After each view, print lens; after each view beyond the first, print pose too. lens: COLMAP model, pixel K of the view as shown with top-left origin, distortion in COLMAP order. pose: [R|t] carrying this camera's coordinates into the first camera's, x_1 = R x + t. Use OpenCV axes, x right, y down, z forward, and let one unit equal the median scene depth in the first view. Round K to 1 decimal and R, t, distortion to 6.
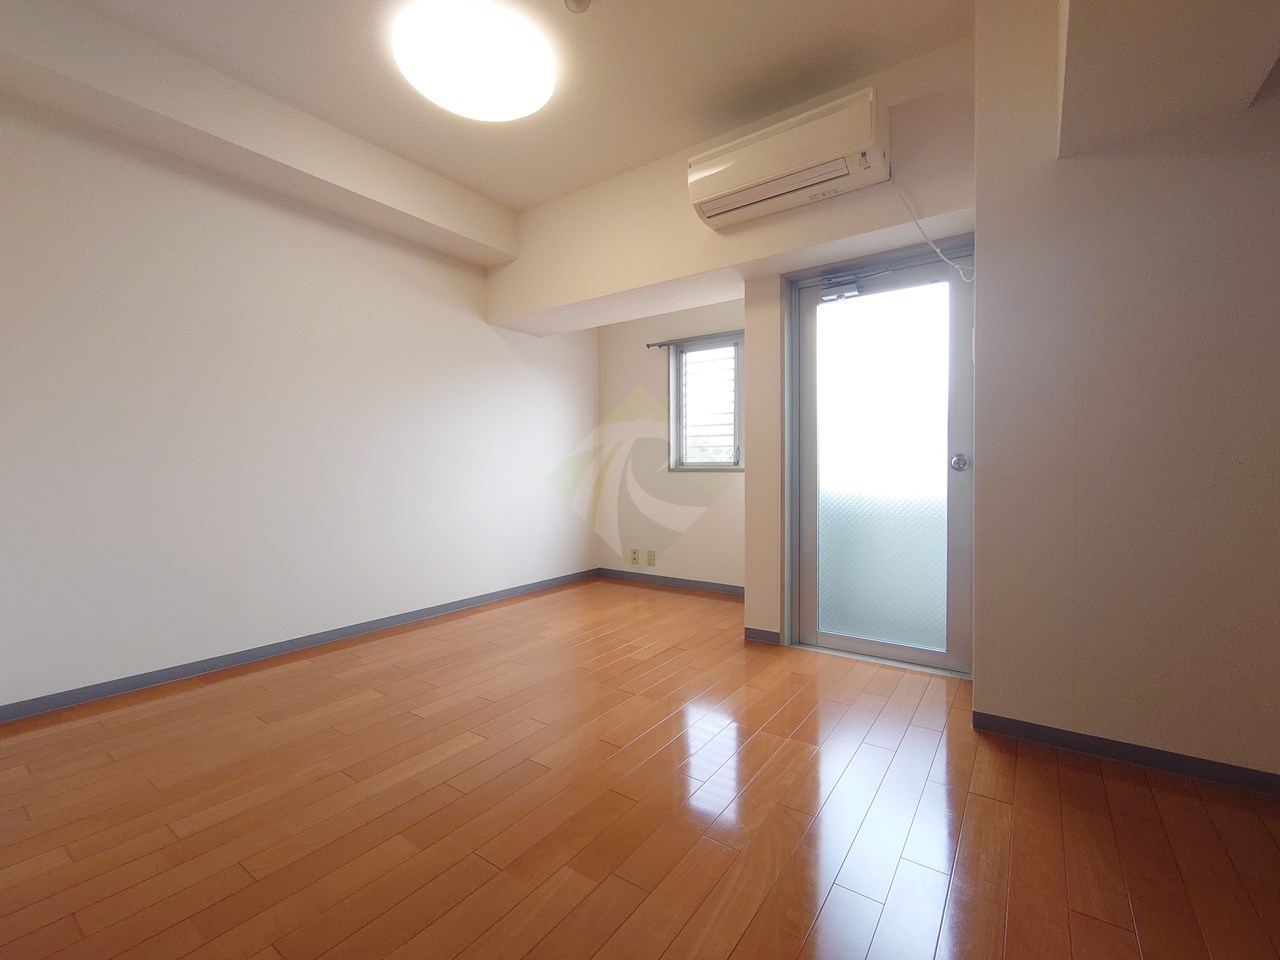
lens RADIAL K [[552.3, 0, 642.4], [0, 552.3, 474.5], [0, 0, 1]] dist [-0.001433, 0.000231]
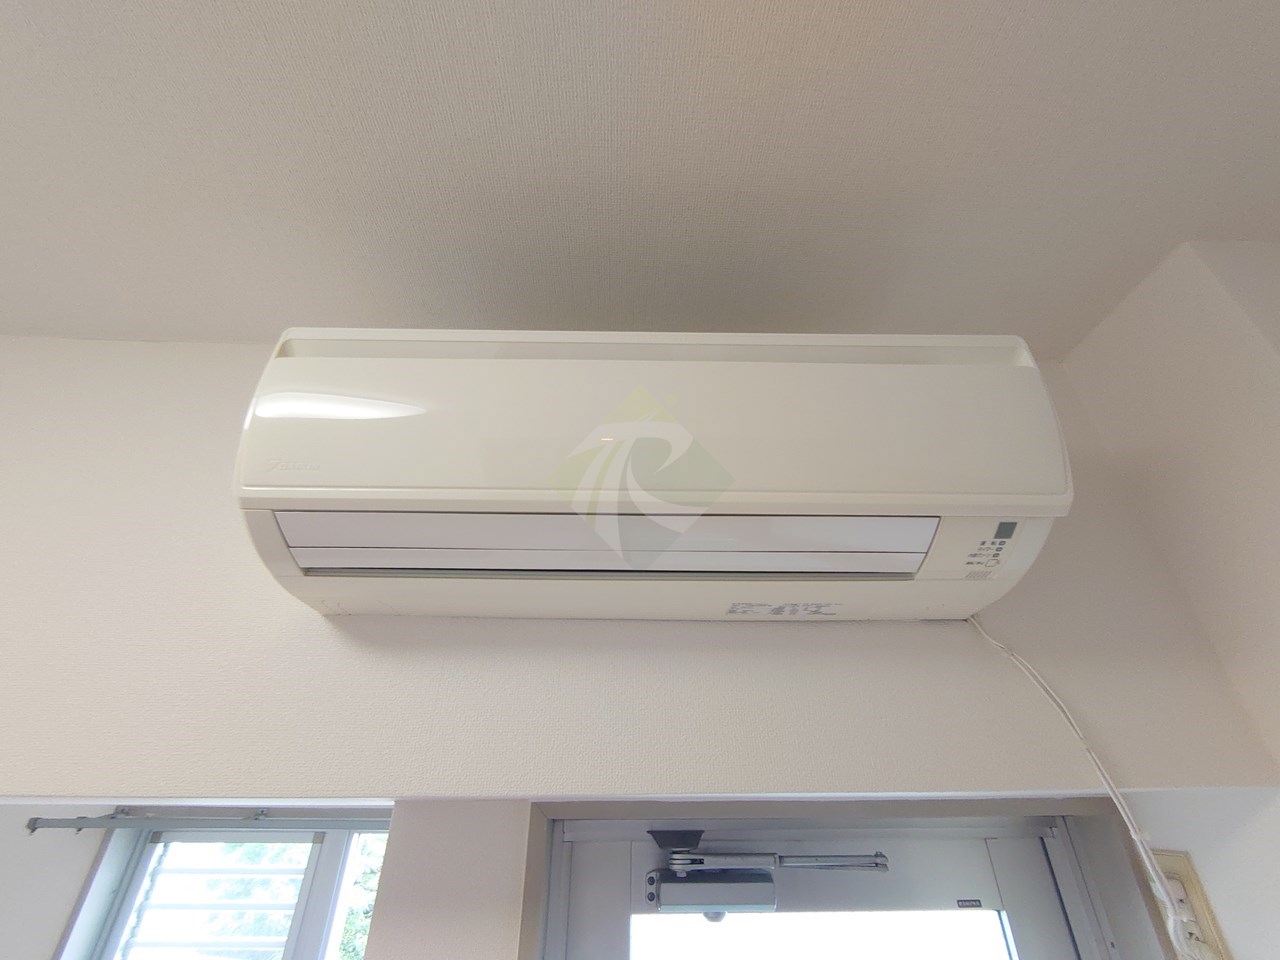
lens RADIAL K [[552.3, 0, 639.2], [0, 552.3, 477.4], [0, 0, 1]] dist [-0.001433, 0.000231]
pose [[0.792523, 0.322918, 0.517331, 0.093953], [0.002920, 0.846285, -0.532723, -0.361501], [-0.609835, 0.423706, 0.669757, 0.718666]]
